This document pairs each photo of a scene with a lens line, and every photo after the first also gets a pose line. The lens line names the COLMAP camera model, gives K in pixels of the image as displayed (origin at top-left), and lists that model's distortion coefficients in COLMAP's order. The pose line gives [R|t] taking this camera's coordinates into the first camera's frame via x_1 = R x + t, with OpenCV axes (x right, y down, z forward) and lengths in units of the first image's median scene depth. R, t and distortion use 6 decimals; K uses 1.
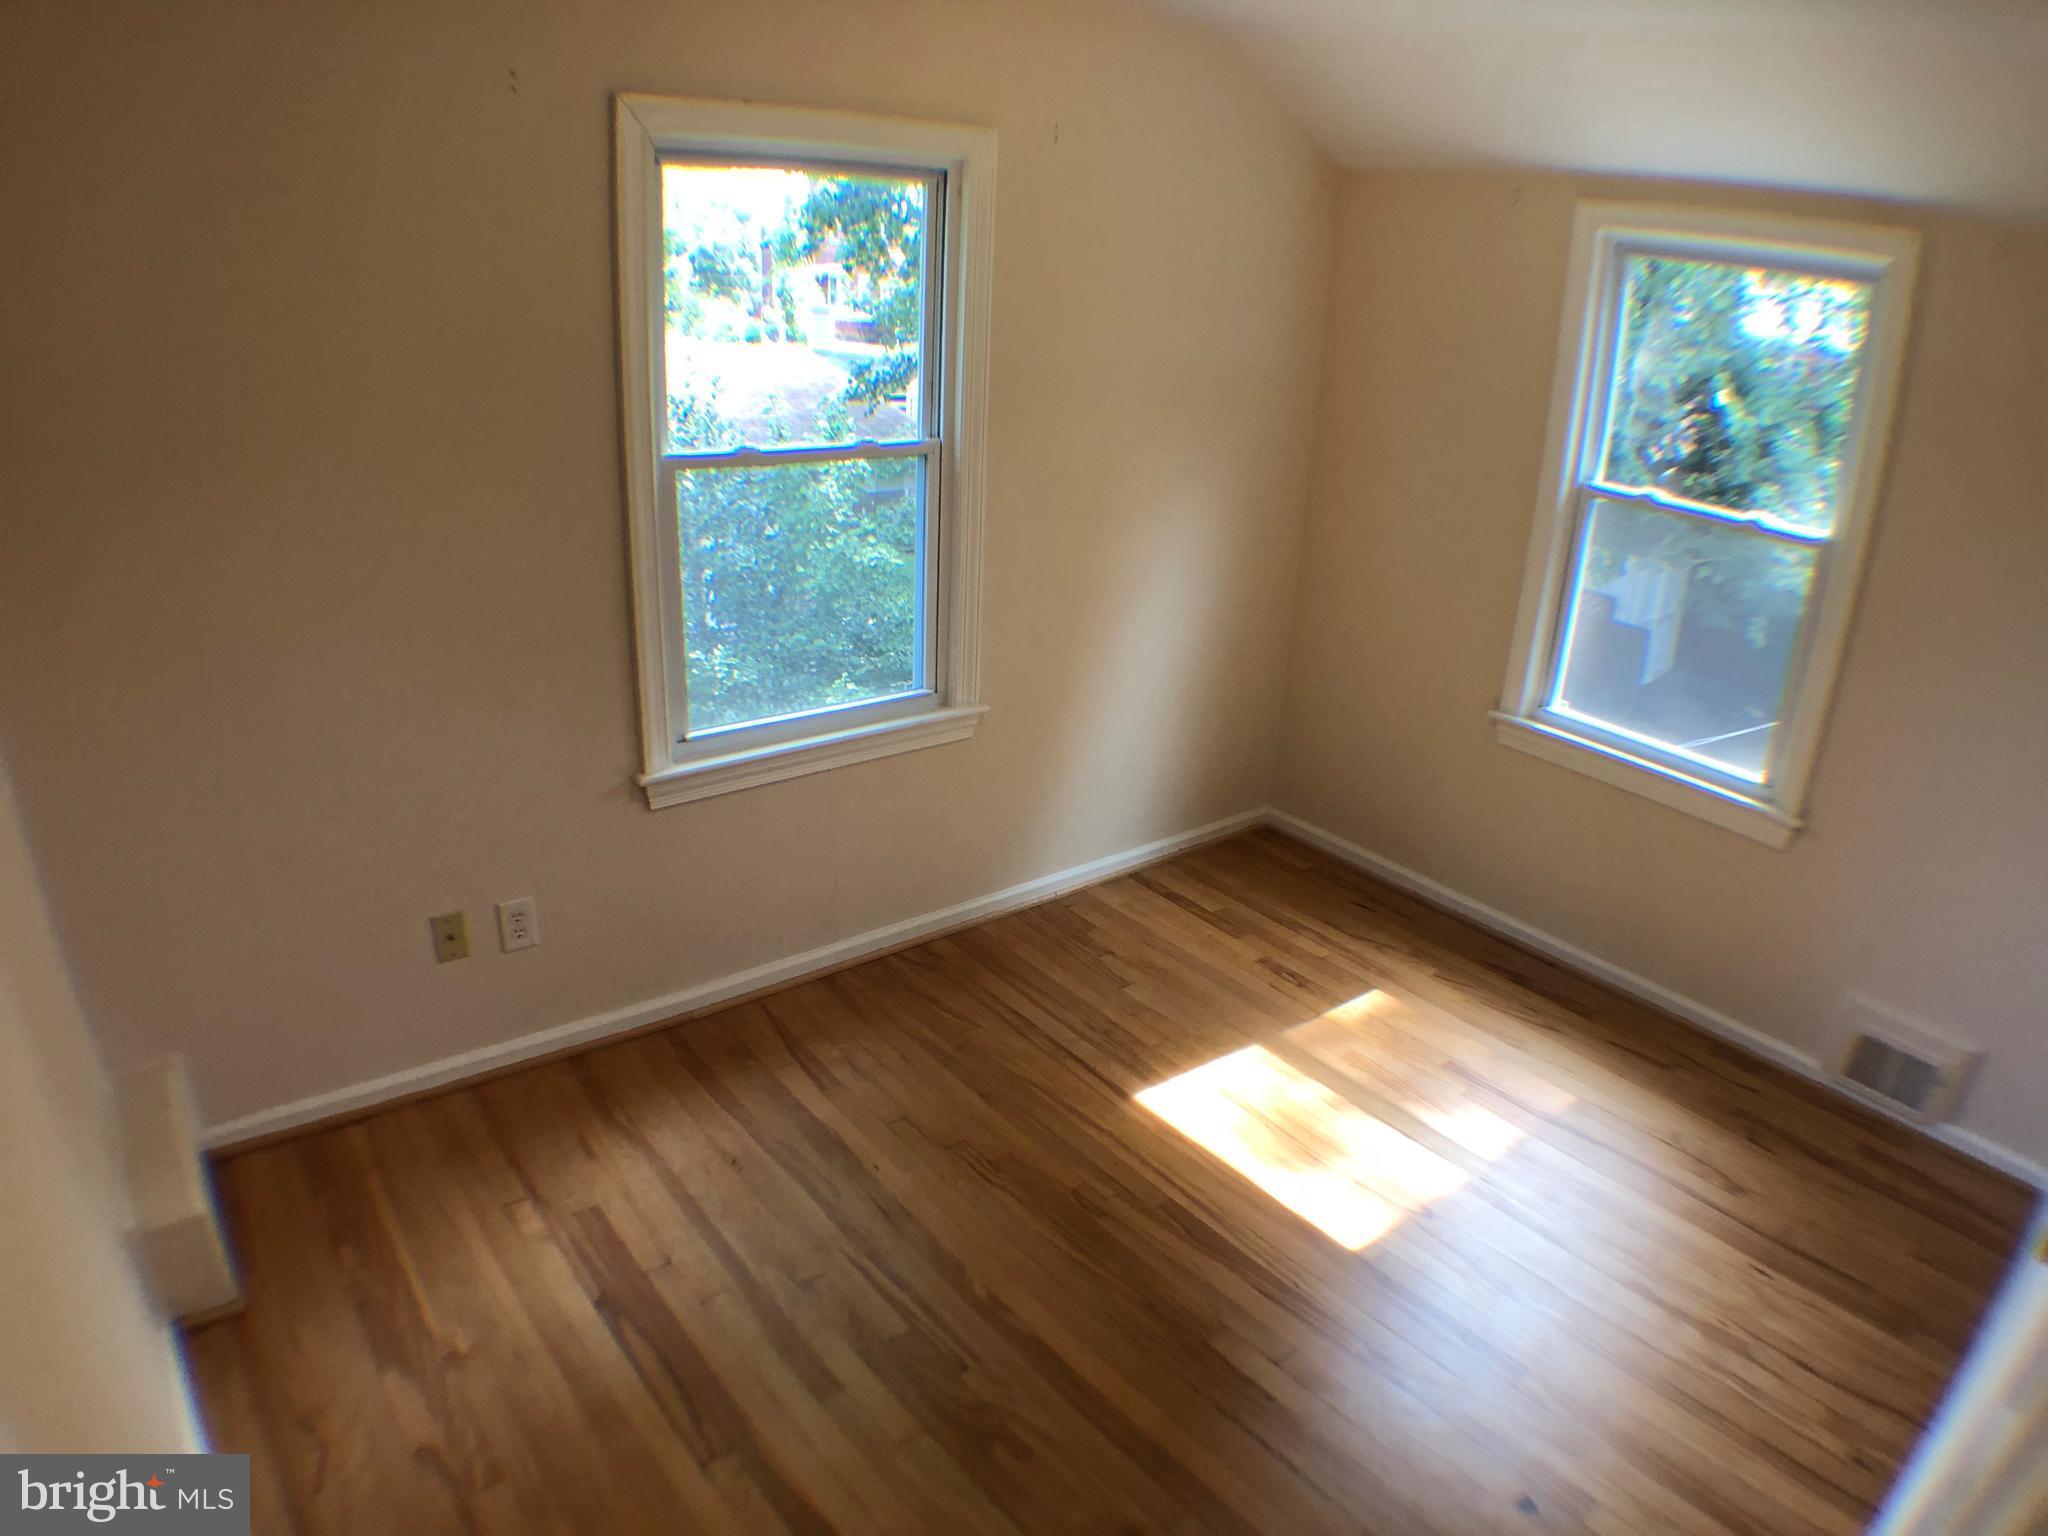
lens RADIAL K [[1275.5, 0, 1049.3], [0, 1275.5, 777.9], [0, 0, 1]] dist [-0.171700, -0.001528]
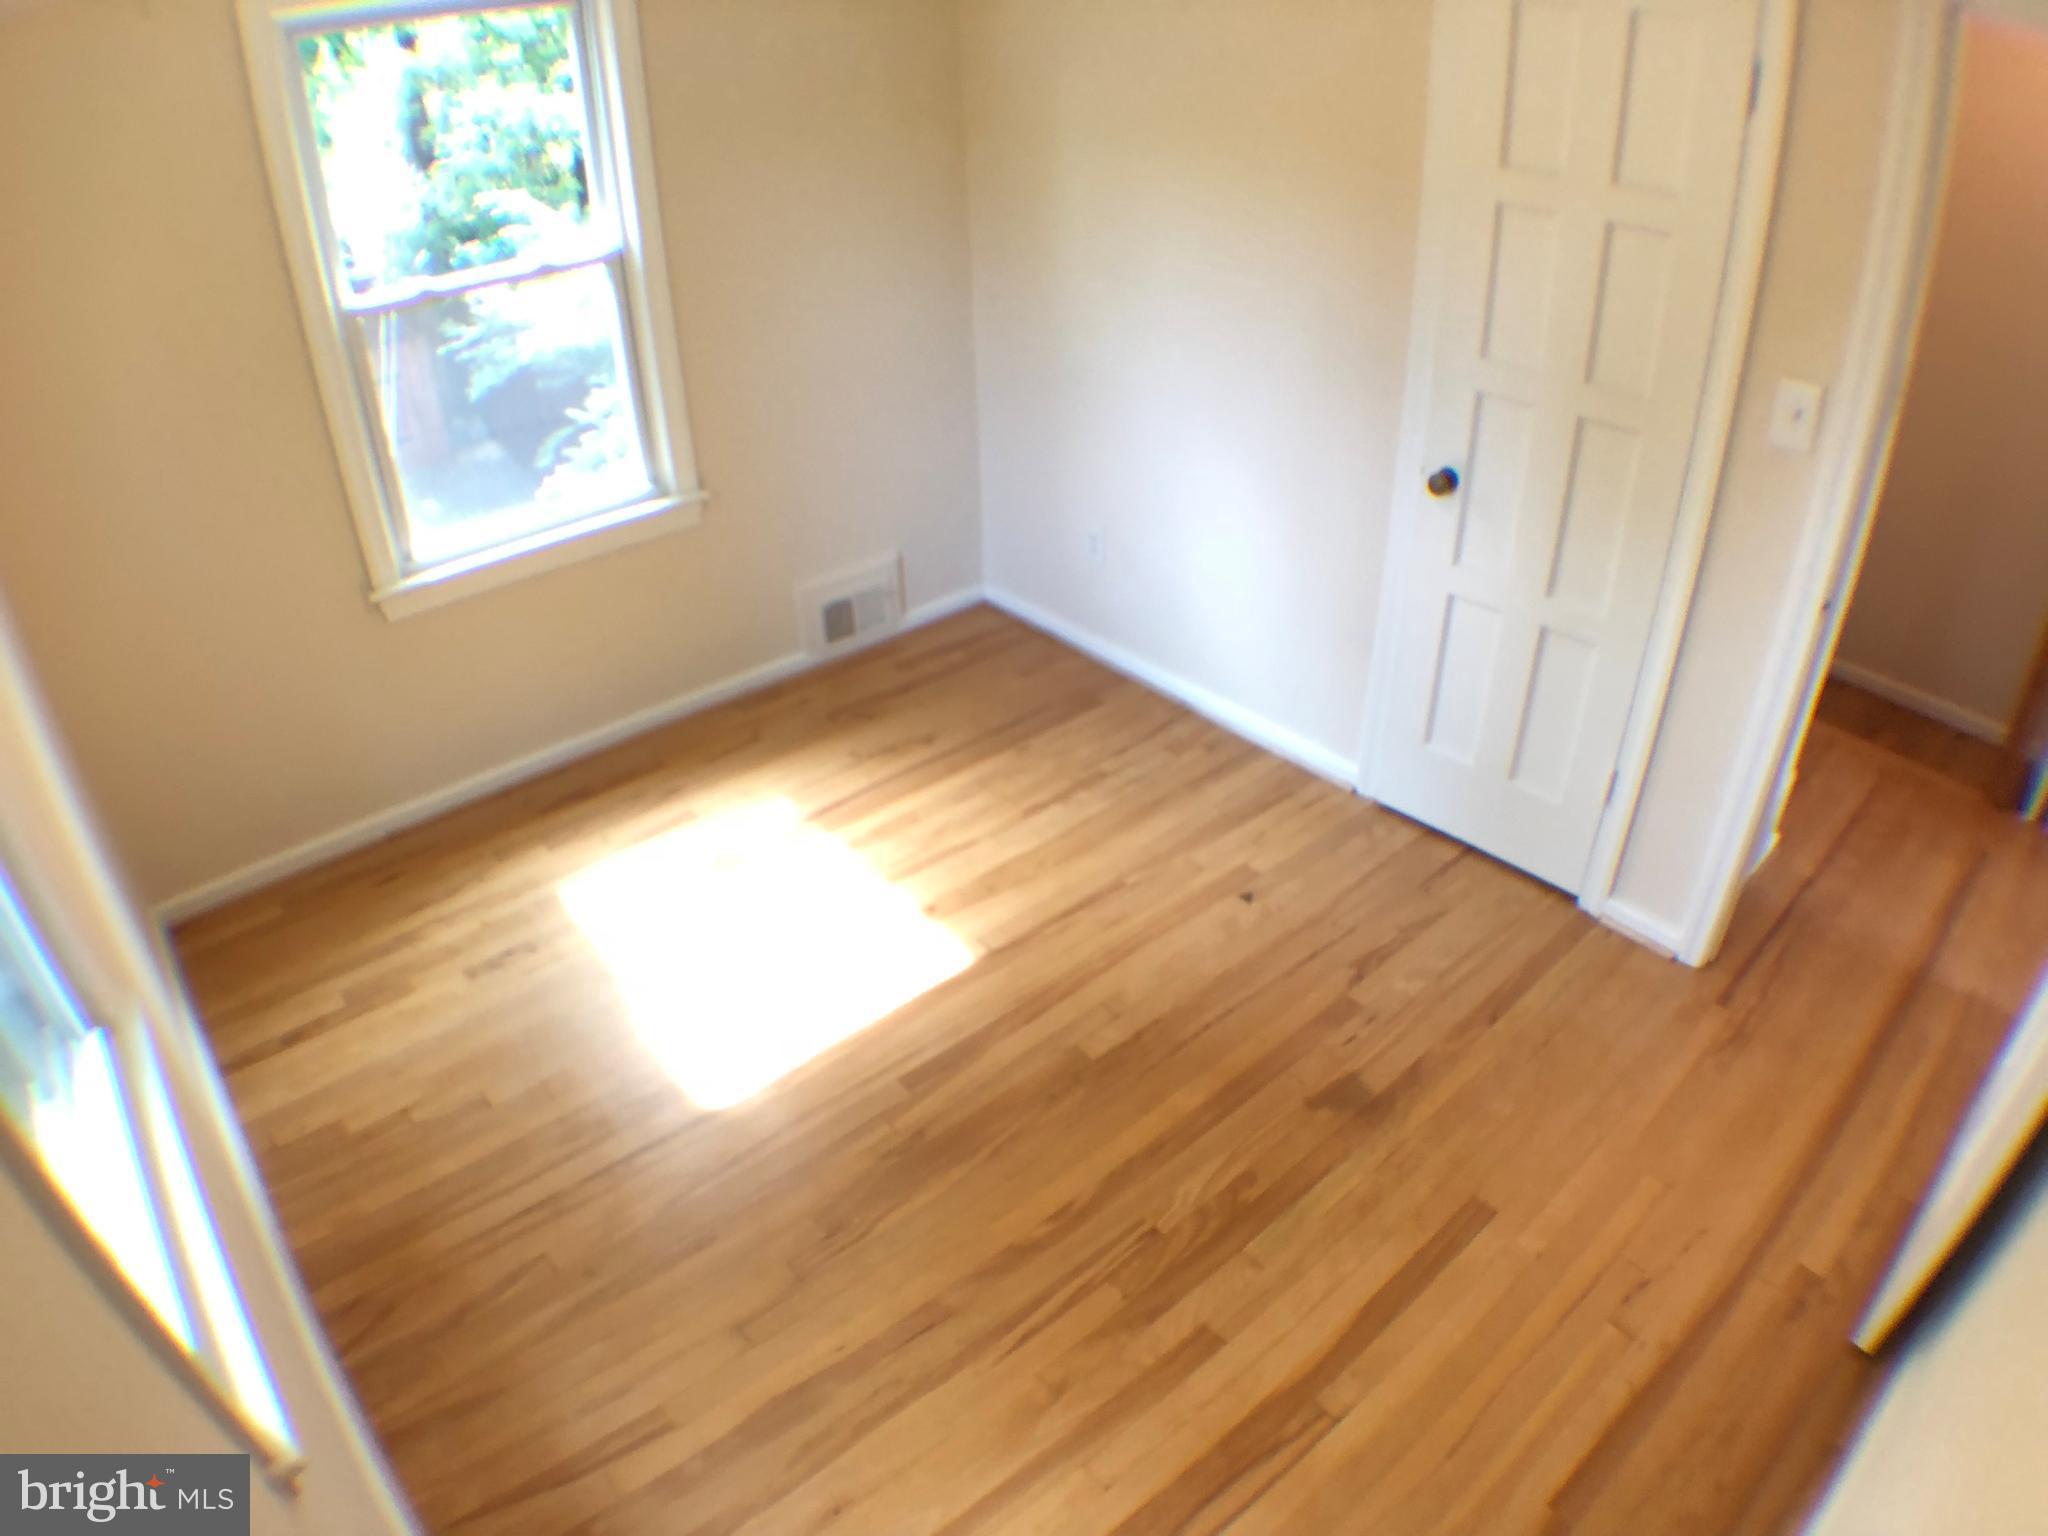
lens RADIAL K [[1370.5, 0, 1024.0], [0, 1370.5, 768.0], [0, 0, 1]] dist [-0.215523, -0.000600]
pose [[-0.050035, -0.561715, 0.825816, -0.602563], [0.386231, 0.751640, 0.534662, -0.343709], [-0.921044, 0.345708, 0.179344, 0.615409]]
